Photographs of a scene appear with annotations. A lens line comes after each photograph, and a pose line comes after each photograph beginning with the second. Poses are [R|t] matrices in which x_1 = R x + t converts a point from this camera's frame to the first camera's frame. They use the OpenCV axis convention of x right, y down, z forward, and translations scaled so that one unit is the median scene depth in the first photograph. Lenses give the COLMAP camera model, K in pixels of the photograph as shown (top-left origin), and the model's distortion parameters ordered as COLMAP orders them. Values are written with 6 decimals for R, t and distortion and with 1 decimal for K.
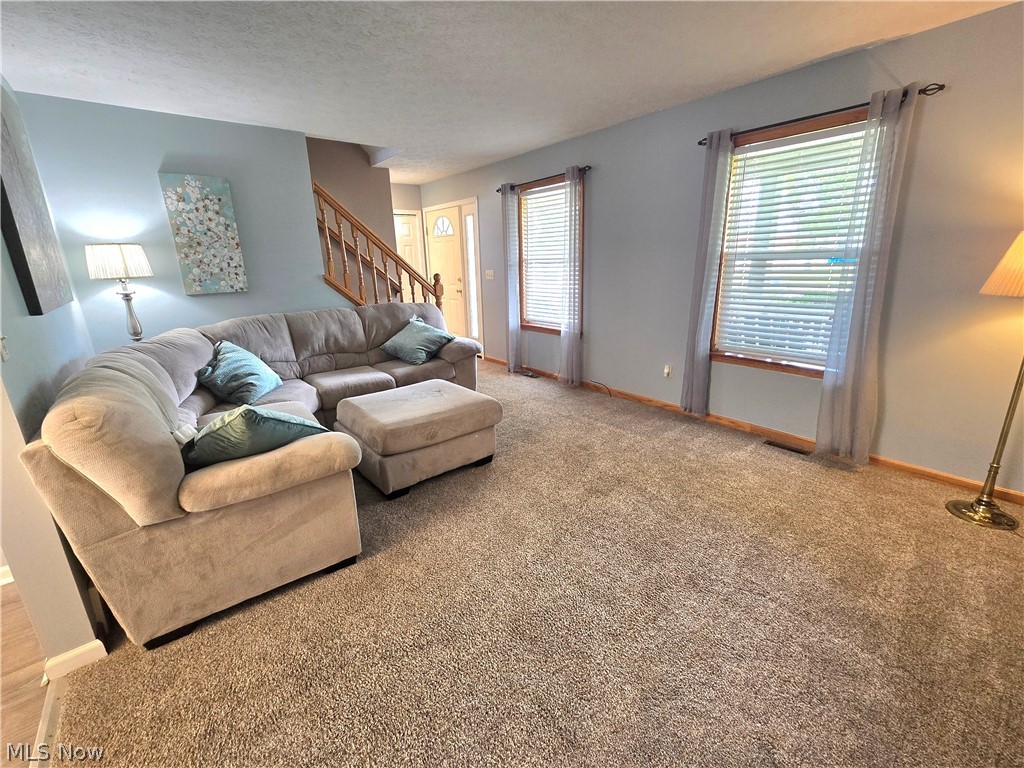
lens RADIAL K [[436.6, 0, 514.8], [0, 436.6, 380.8], [0, 0, 1]] dist [-0.002918, 0.000064]
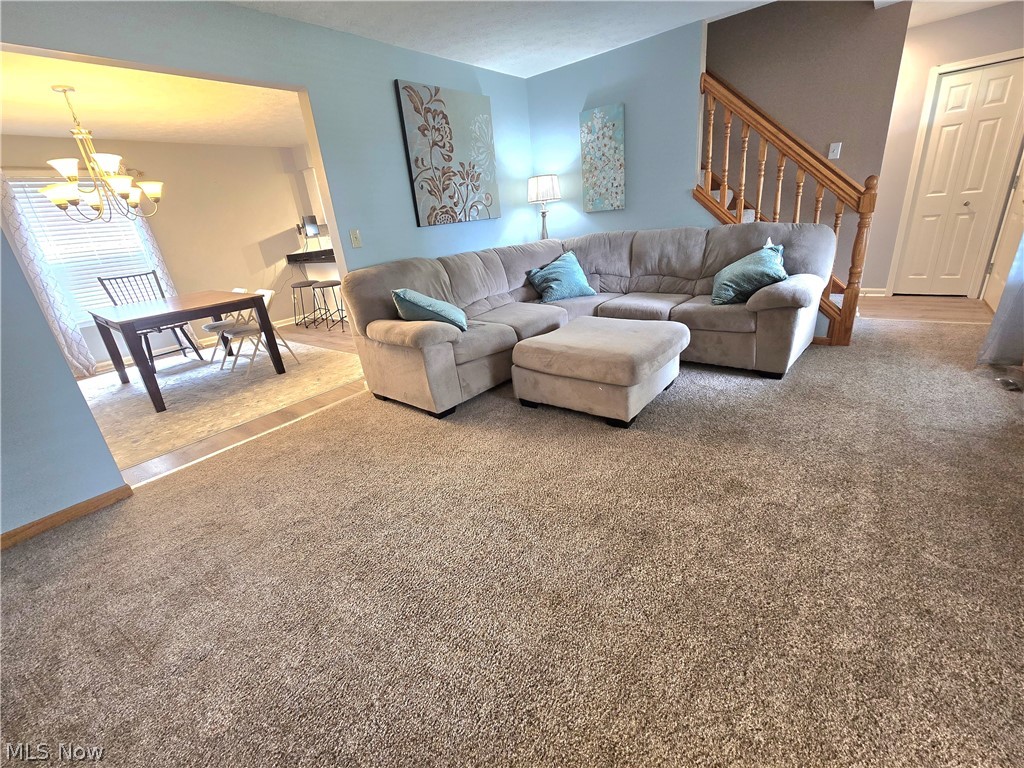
lens RADIAL K [[436.6, 0, 514.8], [0, 436.6, 380.8], [0, 0, 1]] dist [-0.002918, 0.000064]
pose [[0.215083, 0.355967, -0.909410, 0.554093], [-0.176155, 0.930071, 0.322392, -0.114772], [0.960577, 0.090856, 0.262747, 0.513662]]
